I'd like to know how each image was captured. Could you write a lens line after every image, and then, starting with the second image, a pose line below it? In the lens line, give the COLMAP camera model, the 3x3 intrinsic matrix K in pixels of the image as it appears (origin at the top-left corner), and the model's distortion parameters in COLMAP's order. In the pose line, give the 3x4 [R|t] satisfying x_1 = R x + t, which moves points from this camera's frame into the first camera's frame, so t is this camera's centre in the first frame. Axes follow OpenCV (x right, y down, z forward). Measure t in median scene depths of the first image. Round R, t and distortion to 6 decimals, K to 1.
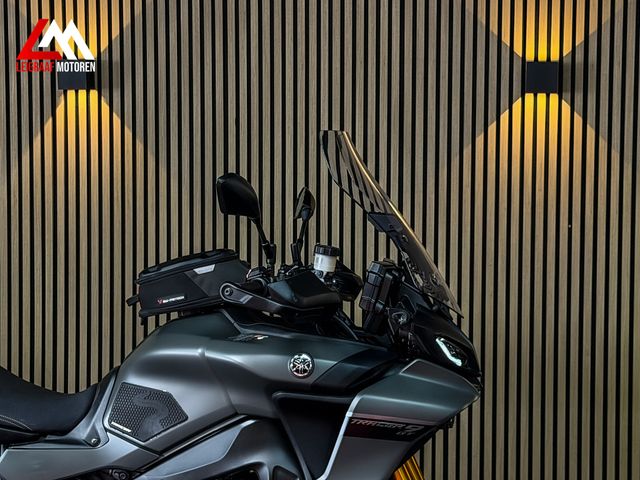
lens RADIAL K [[1398.1, 0, 324.0], [0, 1398.1, 257.8], [0, 0, 1]] dist [0.119276, 0.000000]
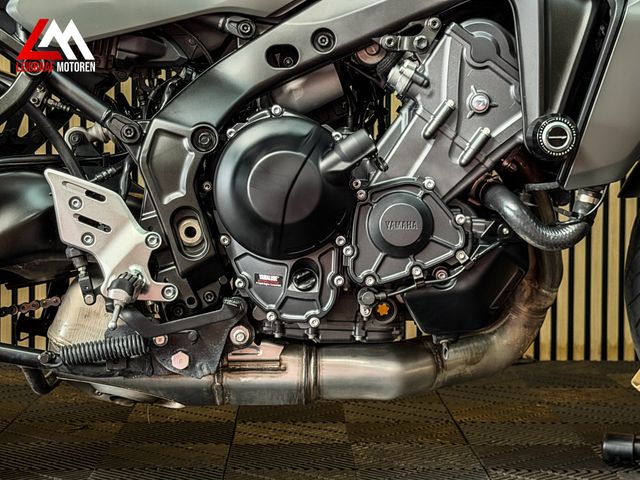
lens RADIAL K [[1398.1, 0, 322.6], [0, 1398.1, 241.8], [0, 0, 1]] dist [0.119276, 0.000000]
pose [[0.986416, -0.009837, 0.163973, -0.148124], [0.007020, 0.999818, 0.017753, 0.166634], [-0.164117, -0.016361, 0.986305, 0.321290]]
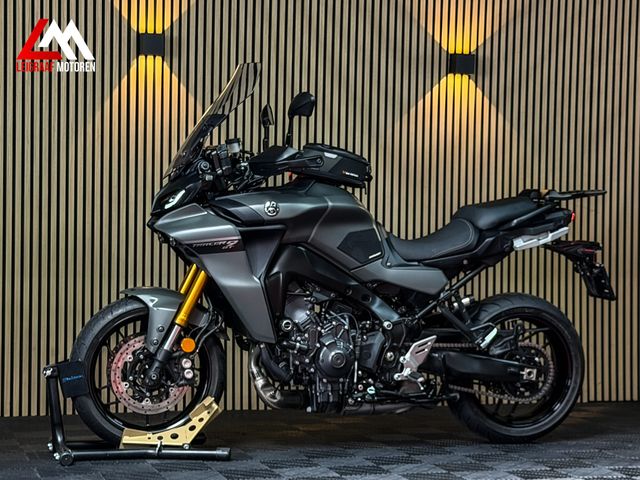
lens RADIAL K [[1398.1, 0, 319.4], [0, 1398.1, 243.6], [0, 0, 1]] dist [0.119276, 0.000000]
pose [[0.910756, 0.003910, 0.412926, -0.617656], [0.009704, 0.999476, -0.030869, 0.113702], [-0.412830, 0.032121, 0.910241, -0.330237]]
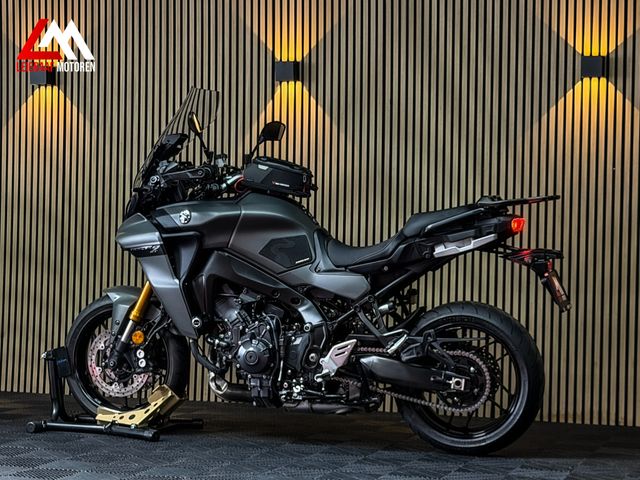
lens RADIAL K [[1398.1, 0, 318.0], [0, 1398.1, 235.1], [0, 0, 1]] dist [0.119276, 0.000000]
pose [[0.981666, 0.010660, -0.190308, 0.152744], [-0.020454, 0.998561, -0.049572, 0.126073], [0.189506, 0.052555, 0.980472, -0.490964]]
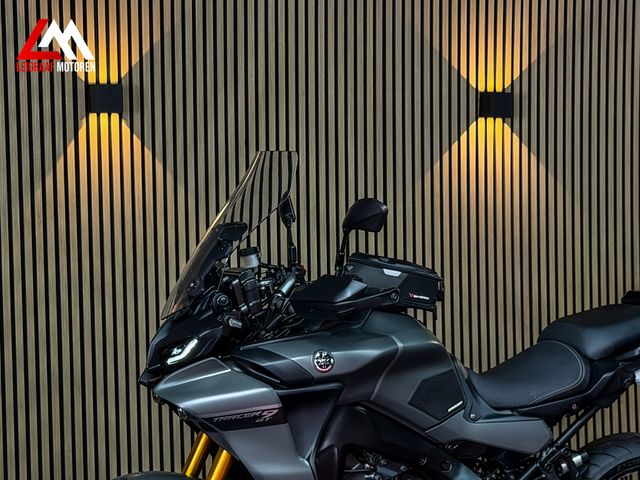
lens RADIAL K [[1398.1, 0, 313.4], [0, 1398.1, 256.5], [0, 0, 1]] dist [0.119276, 0.000000]
pose [[0.873636, -0.045009, 0.484494, -0.574275], [0.049039, 0.998787, 0.004360, -0.010130], [-0.484103, 0.019950, 0.874784, 0.012444]]
